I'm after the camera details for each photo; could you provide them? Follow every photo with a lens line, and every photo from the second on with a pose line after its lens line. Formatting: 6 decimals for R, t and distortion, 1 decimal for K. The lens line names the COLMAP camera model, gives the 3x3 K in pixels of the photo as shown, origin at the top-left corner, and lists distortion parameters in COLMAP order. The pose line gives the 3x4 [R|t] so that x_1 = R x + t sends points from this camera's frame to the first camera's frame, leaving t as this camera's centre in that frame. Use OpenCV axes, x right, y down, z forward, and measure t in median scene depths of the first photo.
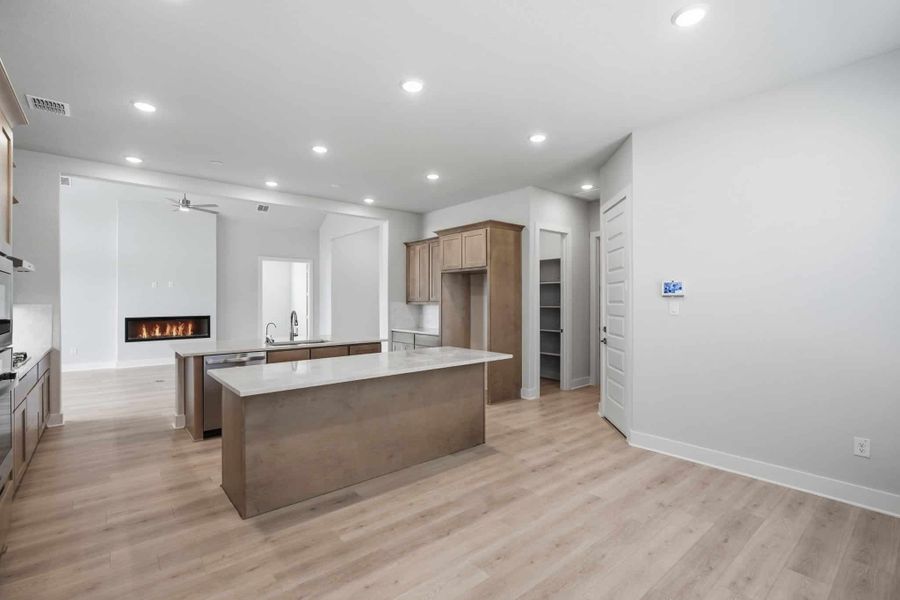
lens RADIAL K [[413.4, 0, 446.6], [0, 413.4, 300.2], [0, 0, 1]] dist [-0.002838, 0.000786]
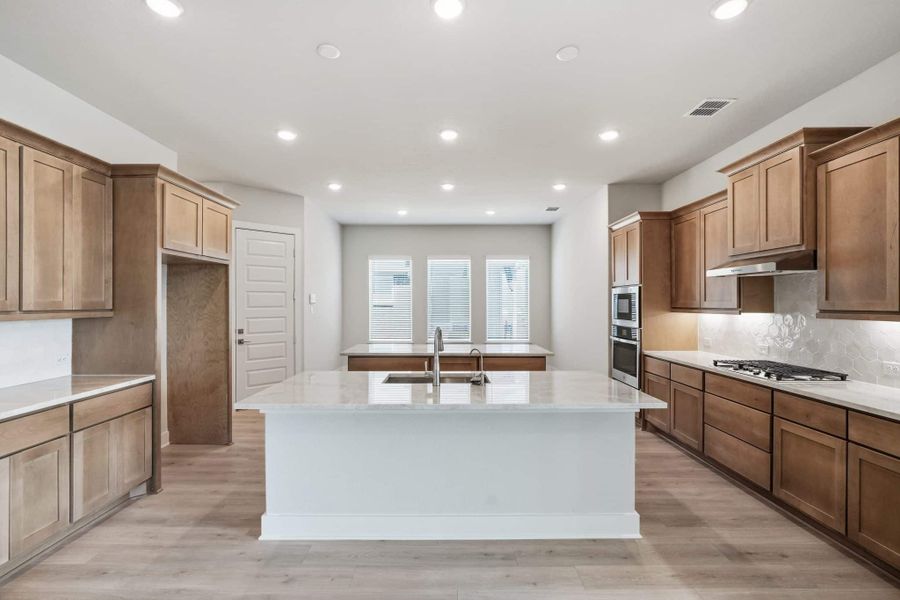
lens RADIAL K [[413.4, 0, 450.3], [0, 413.4, 301.5], [0, 0, 1]] dist [-0.002838, 0.000786]
pose [[-0.769028, -0.000180, 0.639215, -0.666936], [-0.005373, 0.999966, -0.006182, -0.005869], [-0.639192, -0.008189, -0.769004, 1.289235]]
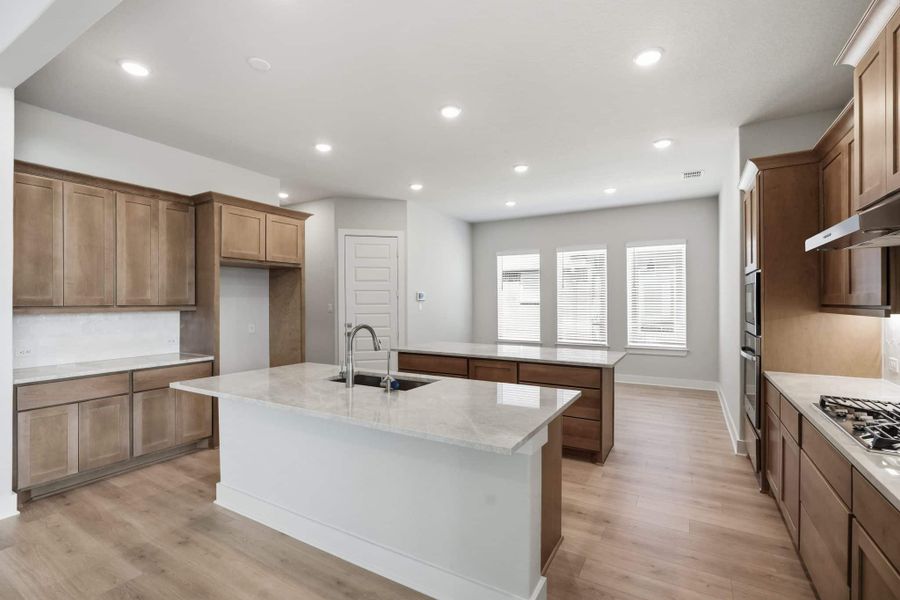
lens RADIAL K [[413.4, 0, 442.1], [0, 413.4, 300.3], [0, 0, 1]] dist [-0.002838, 0.000786]
pose [[-0.327720, 0.001898, 0.944773, -0.807192], [-0.003241, 0.999990, -0.003133, -0.003689], [-0.944769, -0.004089, -0.327711, 0.976464]]
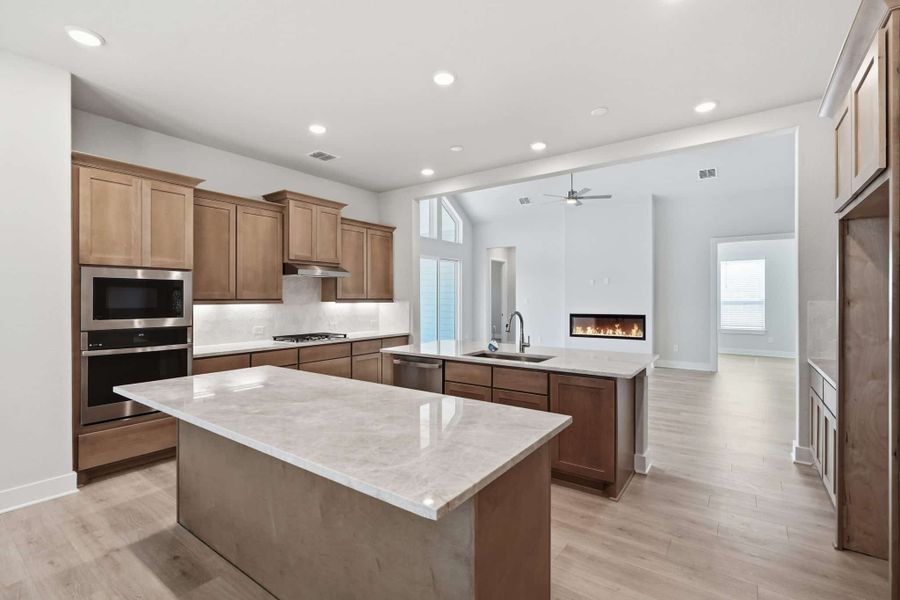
lens RADIAL K [[413.4, 0, 449.5], [0, 413.4, 294.1], [0, 0, 1]] dist [-0.002838, 0.000786]
pose [[0.239949, -0.007535, -0.970756, 0.279608], [-0.000467, 0.999969, -0.007877, 0.000517], [0.970785, 0.002343, 0.239938, 0.633907]]
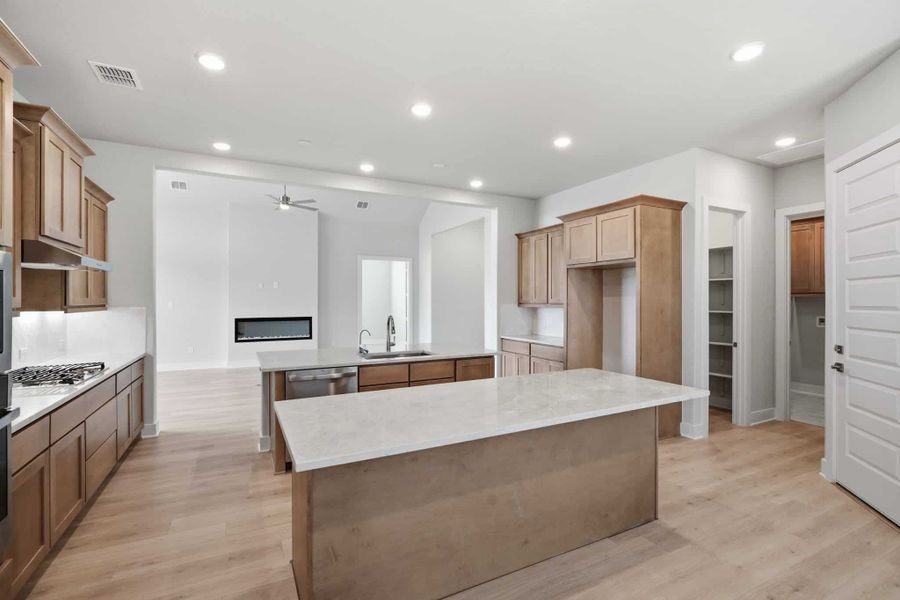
lens RADIAL K [[413.4, 0, 445.8], [0, 413.4, 299.0], [0, 0, 1]] dist [-0.002838, 0.000786]
pose [[0.973360, 0.001573, -0.229277, -0.062961], [-0.001855, 0.999998, -0.001017, -0.006381], [0.229275, 0.001415, 0.973361, 0.192243]]
